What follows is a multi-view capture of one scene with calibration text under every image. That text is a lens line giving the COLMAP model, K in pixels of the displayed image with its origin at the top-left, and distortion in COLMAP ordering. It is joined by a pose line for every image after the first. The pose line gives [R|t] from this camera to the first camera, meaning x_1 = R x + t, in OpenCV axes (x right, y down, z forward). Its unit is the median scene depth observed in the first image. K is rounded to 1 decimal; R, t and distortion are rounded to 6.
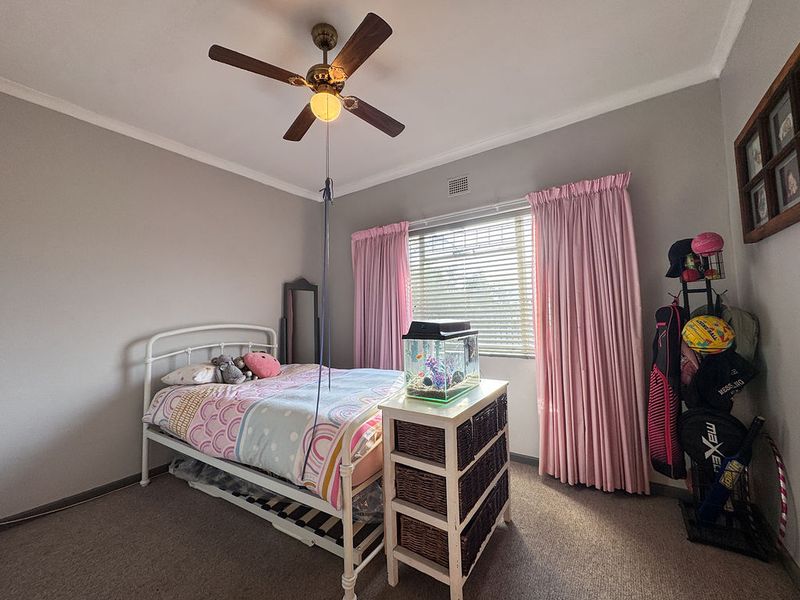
lens RADIAL K [[323.7, 0, 400.9], [0, 323.7, 298.6], [0, 0, 1]] dist [-0.001399, -0.000183]
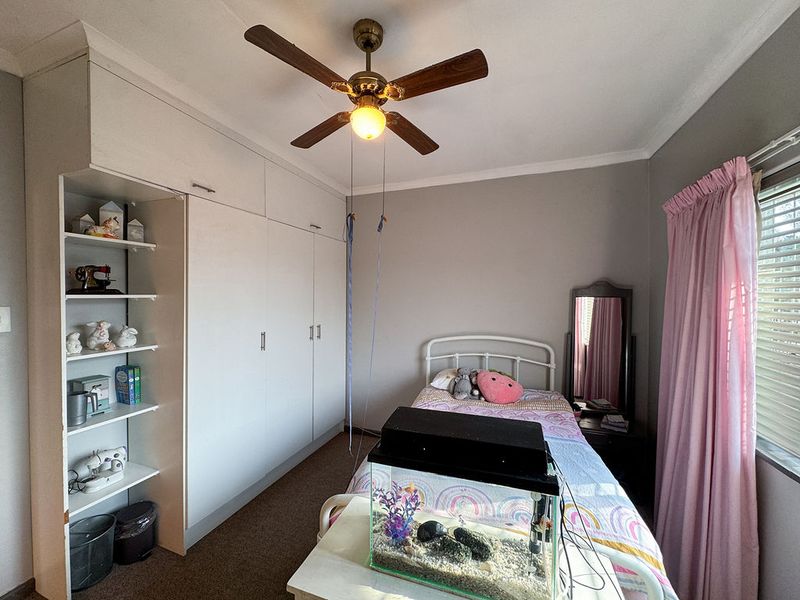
lens RADIAL K [[318.0, 0, 401.0], [0, 318.0, 302.2], [0, 0, 1]] dist [-0.000493, -0.000051]
pose [[0.255115, 0.045480, -0.965841, 0.523292], [0.043627, 0.997334, 0.058486, -0.143775], [0.965926, -0.057057, 0.252450, 0.722543]]
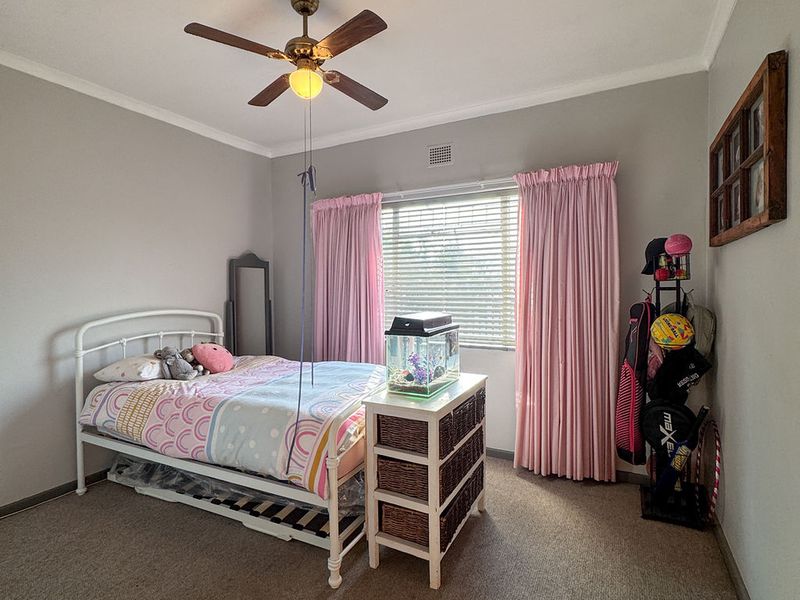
lens RADIAL K [[419.7, 0, 400.0], [0, 419.7, 300.0], [0, 0, 1]] dist [0.002312, -0.000247]
pose [[0.993471, 0.013279, 0.113306, -0.082529], [-0.022625, 0.996409, 0.081598, -0.073897], [-0.111816, -0.083629, 0.990204, -0.224040]]
